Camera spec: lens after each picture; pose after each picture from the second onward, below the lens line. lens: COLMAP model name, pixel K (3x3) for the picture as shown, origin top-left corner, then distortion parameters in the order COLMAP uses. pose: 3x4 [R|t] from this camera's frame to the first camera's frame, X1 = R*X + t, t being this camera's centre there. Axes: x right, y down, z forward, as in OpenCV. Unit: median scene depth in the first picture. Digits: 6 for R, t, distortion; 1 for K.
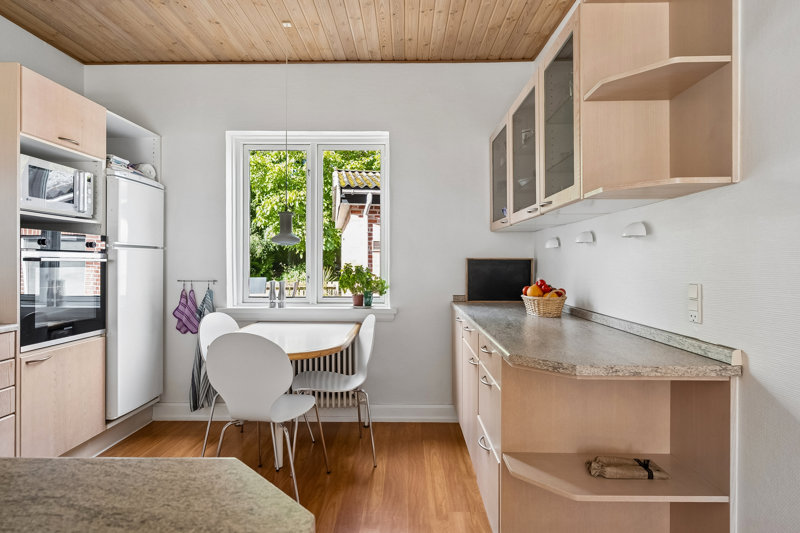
lens RADIAL K [[450.4, 0, 400.0], [0, 450.4, 266.5], [0, 0, 1]] dist [-0.001286, 0.000178]
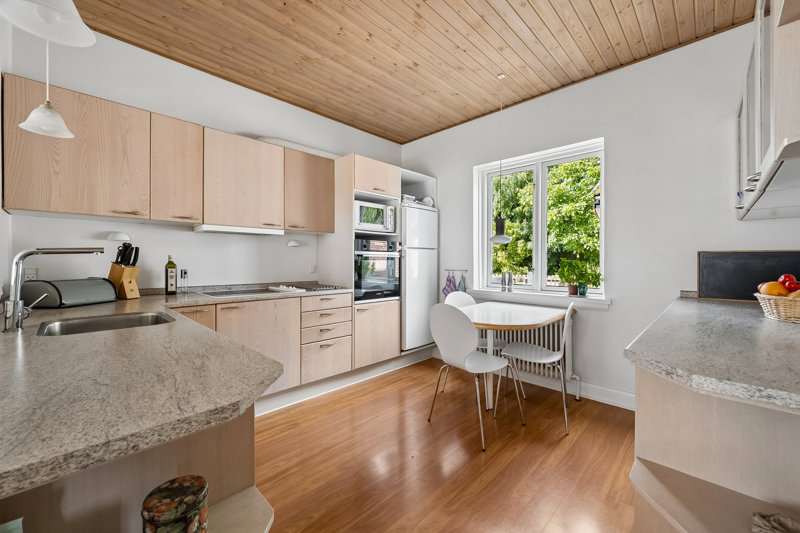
lens RADIAL K [[321.7, 0, 400.0], [0, 321.7, 266.5], [0, 0, 1]] dist [0.001754, 0.000108]
pose [[0.723895, 0.011569, -0.689813, 0.177232], [-0.007898, 0.999933, 0.008482, 0.012940], [0.689865, -0.000692, 0.723938, 0.103688]]
